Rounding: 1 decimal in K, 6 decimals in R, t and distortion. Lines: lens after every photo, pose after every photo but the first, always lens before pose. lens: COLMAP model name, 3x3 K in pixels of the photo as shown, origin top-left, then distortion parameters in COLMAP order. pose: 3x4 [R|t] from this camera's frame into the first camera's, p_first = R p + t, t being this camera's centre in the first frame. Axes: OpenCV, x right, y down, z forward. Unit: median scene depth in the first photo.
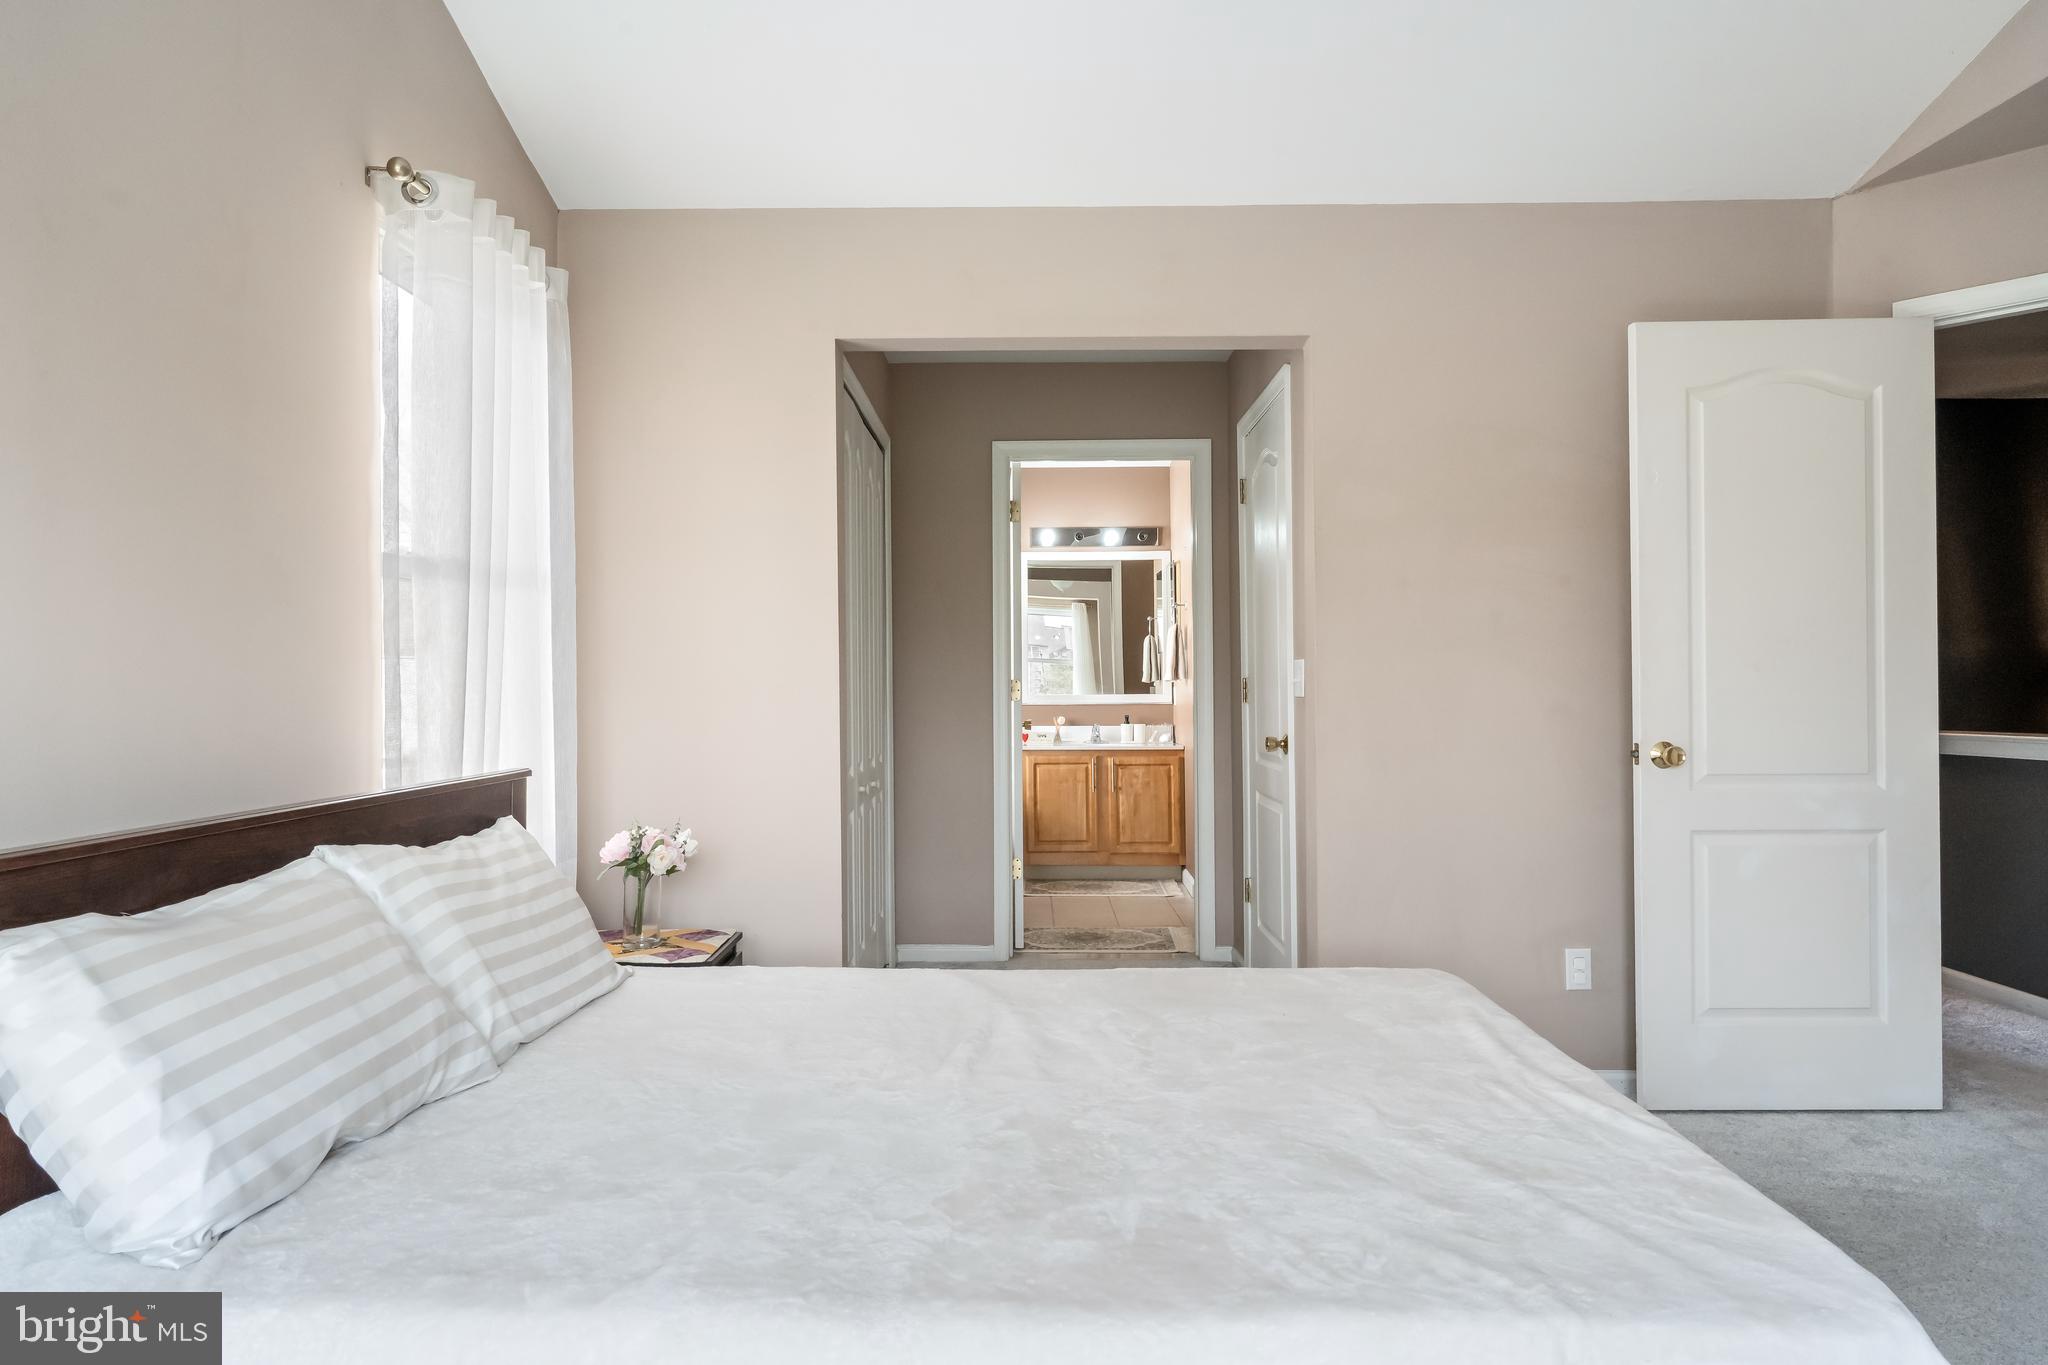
lens RADIAL K [[1283.0, 0, 1019.9], [0, 1283.0, 692.7], [0, 0, 1]] dist [0.002027, 0.000324]
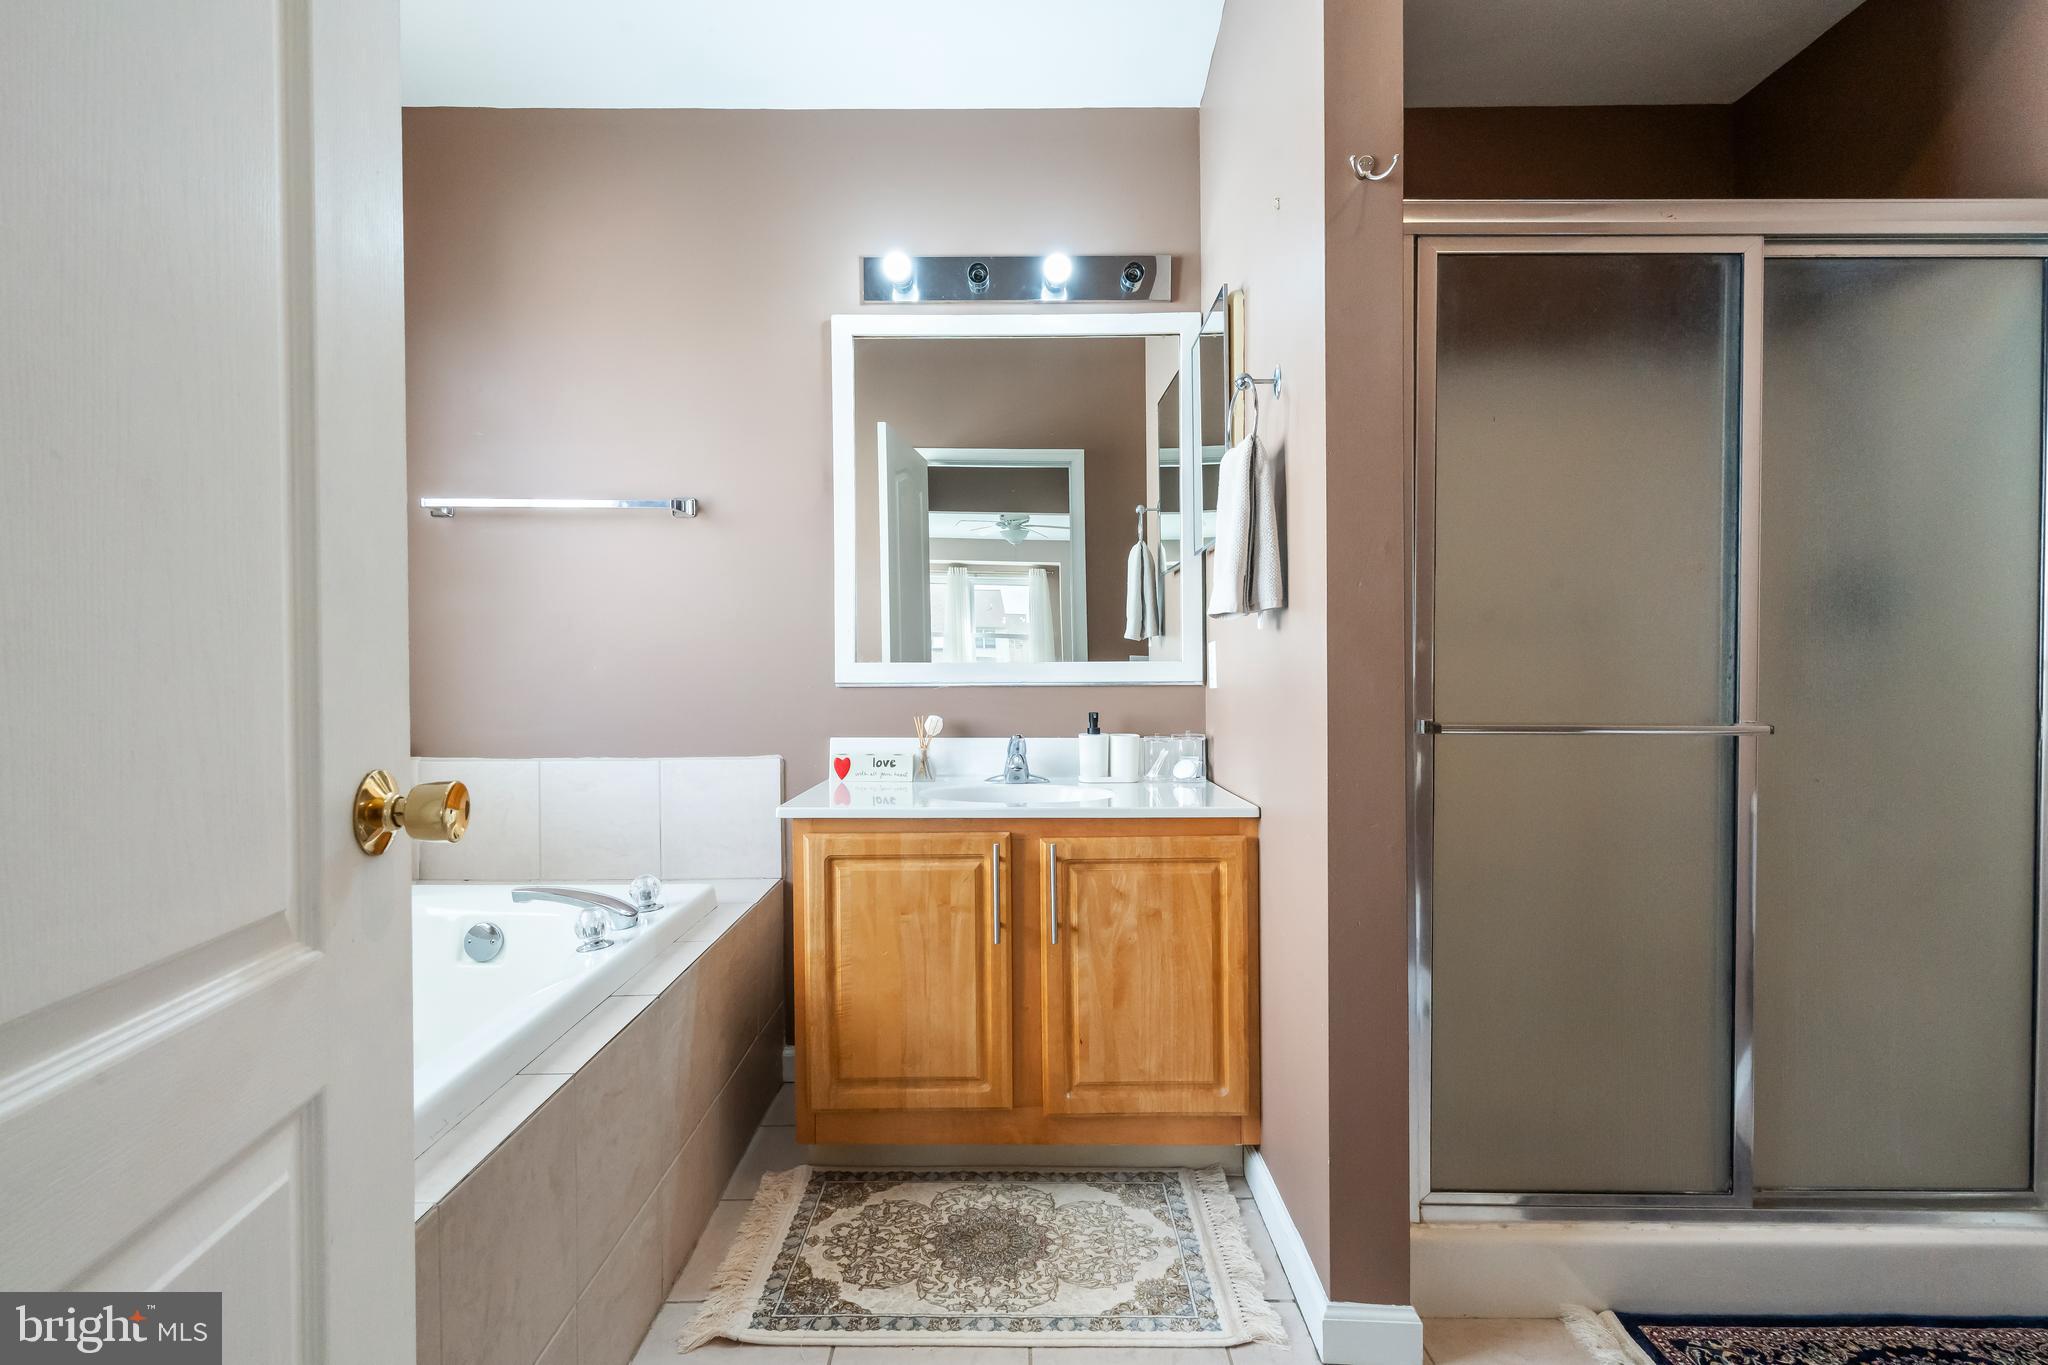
lens RADIAL K [[964.9, 0, 1015.7], [0, 964.9, 679.4], [0, 0, 1]] dist [0.001511, -0.000545]
pose [[0.999959, 0.004105, 0.008081, 0.059659], [-0.004144, 0.999980, 0.004831, 0.005957], [-0.008061, -0.004864, 0.999956, 0.737716]]
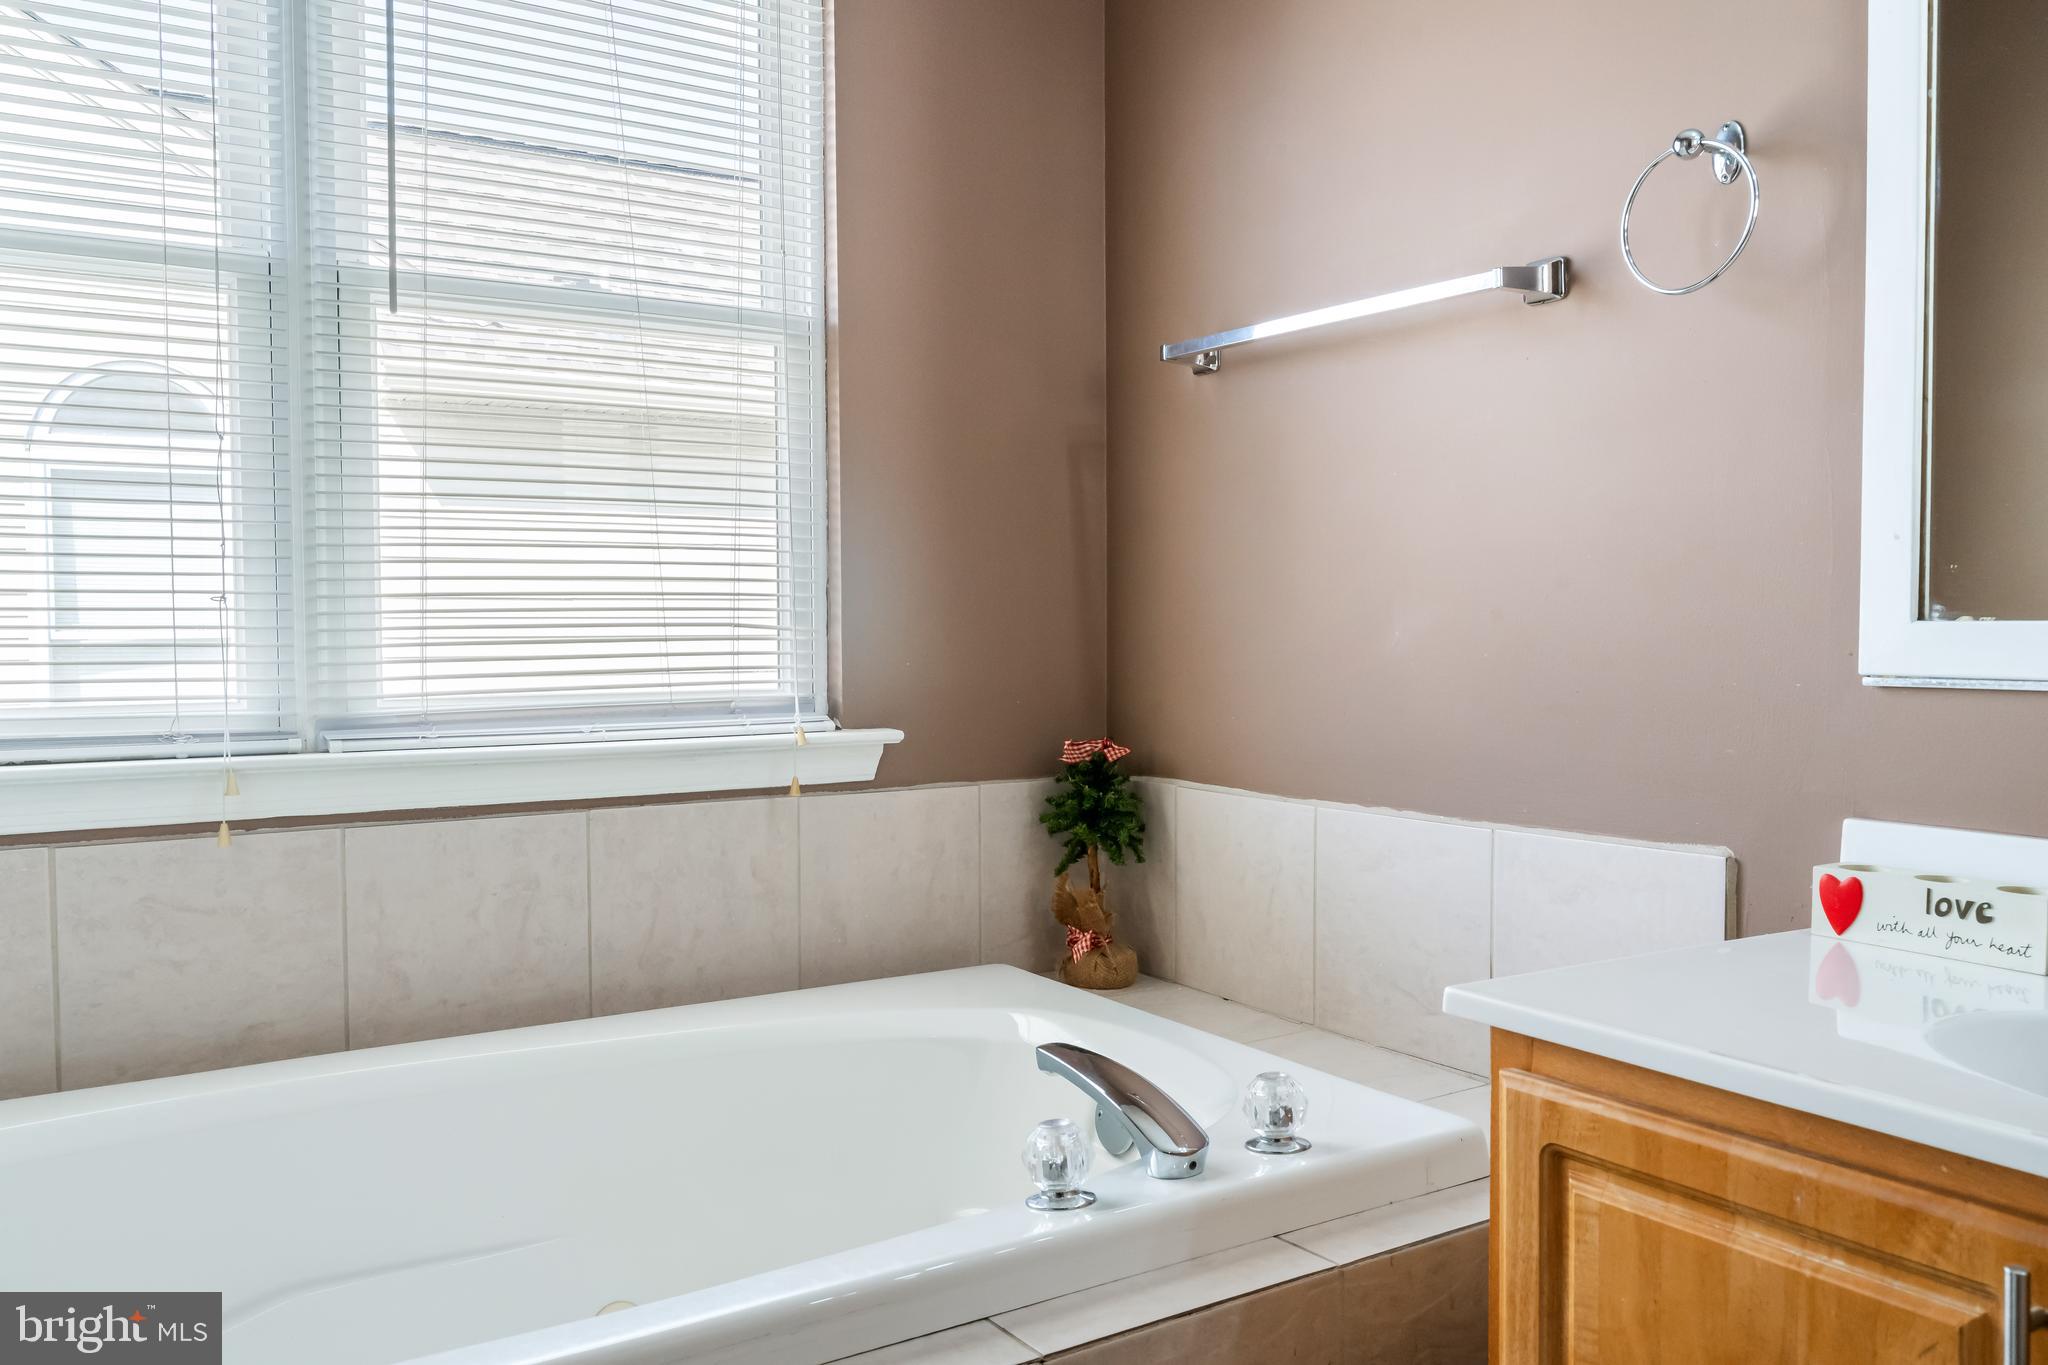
lens RADIAL K [[1583.9, 0, 1014.4], [0, 1583.9, 677.0], [0, 0, 1]] dist [0.008342, -0.007123]
pose [[0.541229, 0.032414, -0.840250, 0.114172], [-0.010462, 0.999439, 0.031816, 0.003867], [0.840810, -0.008429, 0.541265, 0.867061]]
